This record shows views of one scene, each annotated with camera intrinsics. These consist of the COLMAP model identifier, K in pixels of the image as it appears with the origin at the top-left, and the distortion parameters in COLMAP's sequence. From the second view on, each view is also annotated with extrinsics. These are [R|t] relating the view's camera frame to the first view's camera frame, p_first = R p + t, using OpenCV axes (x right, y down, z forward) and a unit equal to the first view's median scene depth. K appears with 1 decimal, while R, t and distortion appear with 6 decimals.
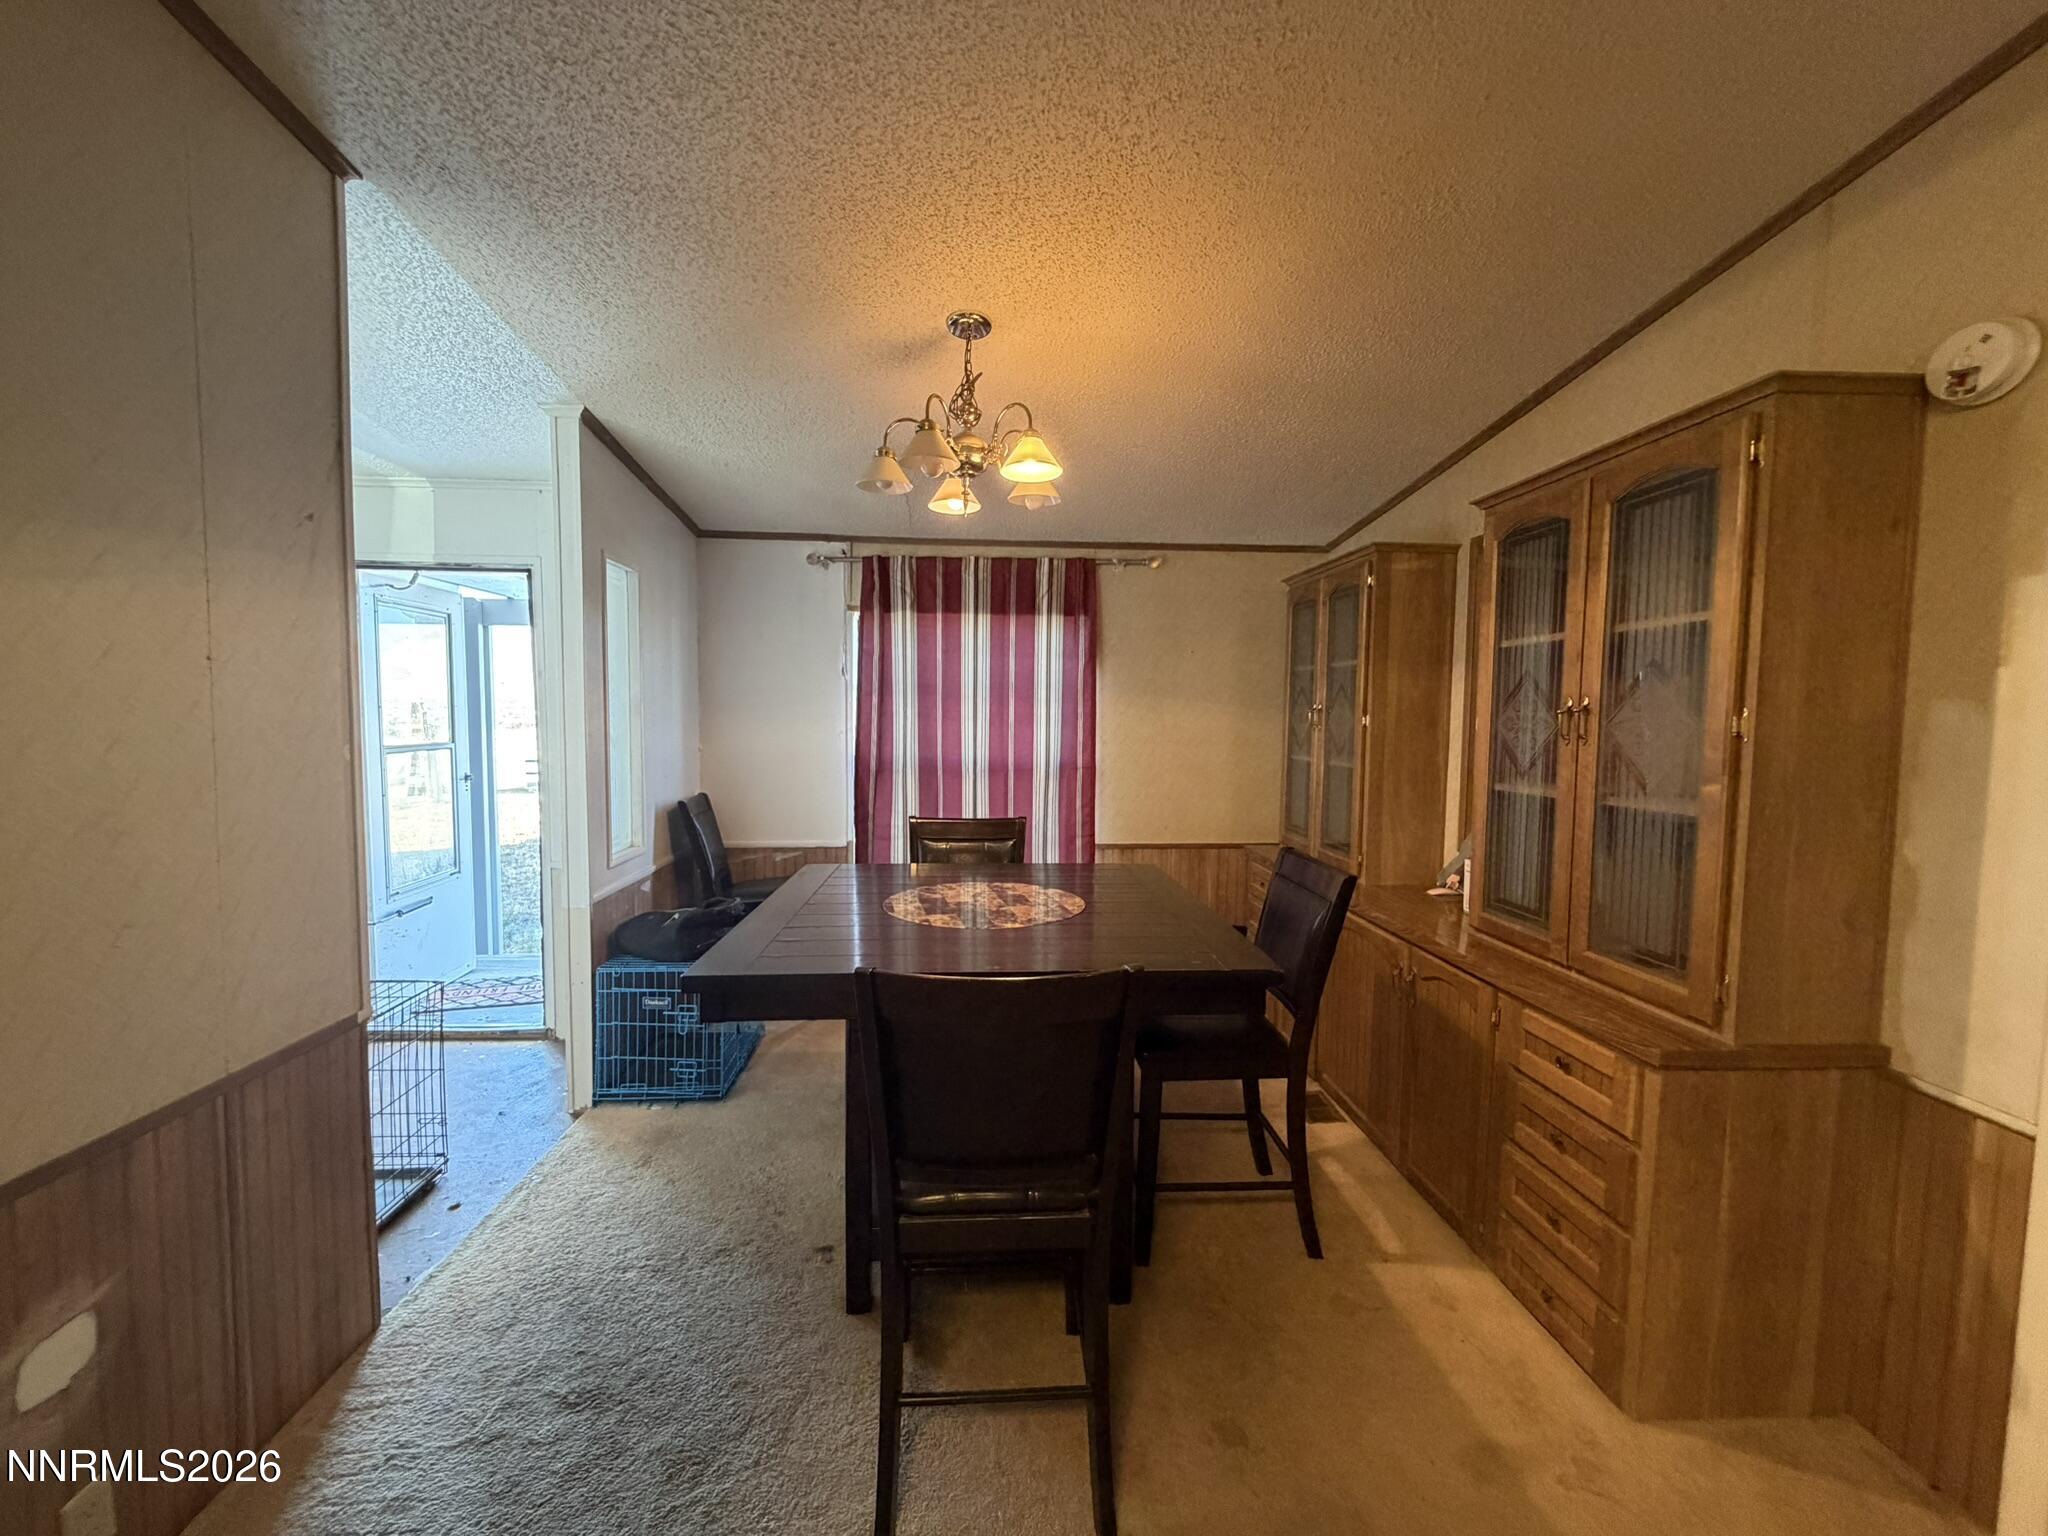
lens RADIAL K [[810.0, 0, 1019.4], [0, 810.0, 765.3], [0, 0, 1]] dist [0.001743, 0.000763]
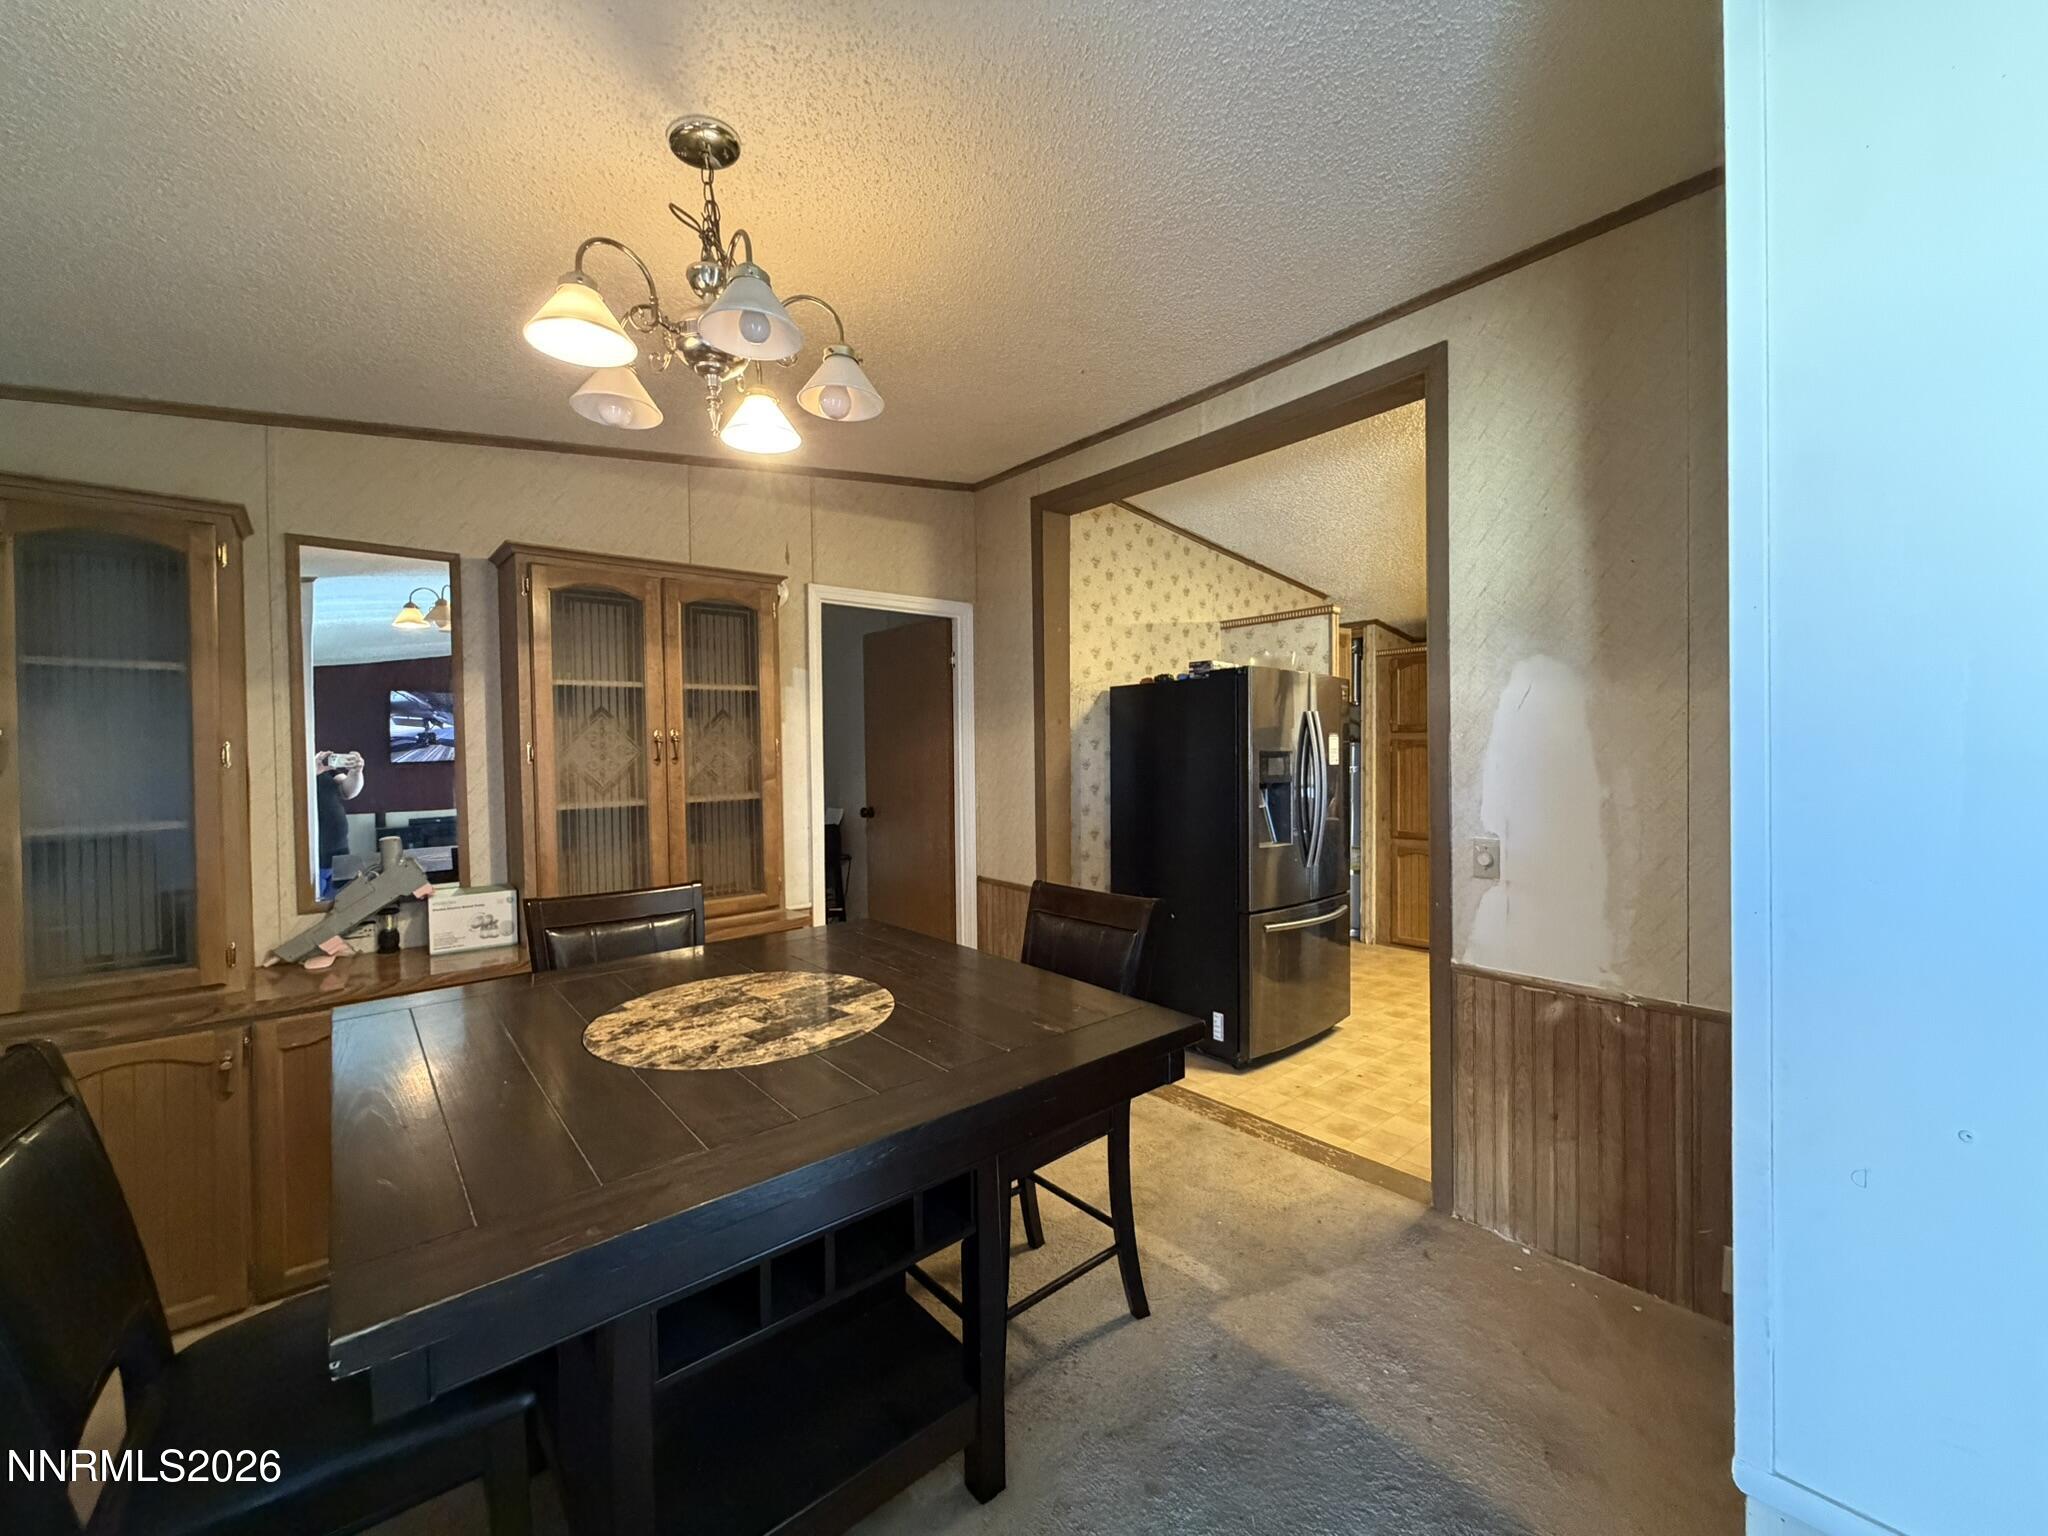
lens RADIAL K [[810.0, 0, 1021.5], [0, 810.0, 767.3], [0, 0, 1]] dist [0.001743, 0.000763]
pose [[-0.601056, -0.025792, 0.798791, -0.821845], [0.048993, 0.996410, 0.069038, -0.087064], [-0.797704, 0.080630, -0.597635, 1.348210]]
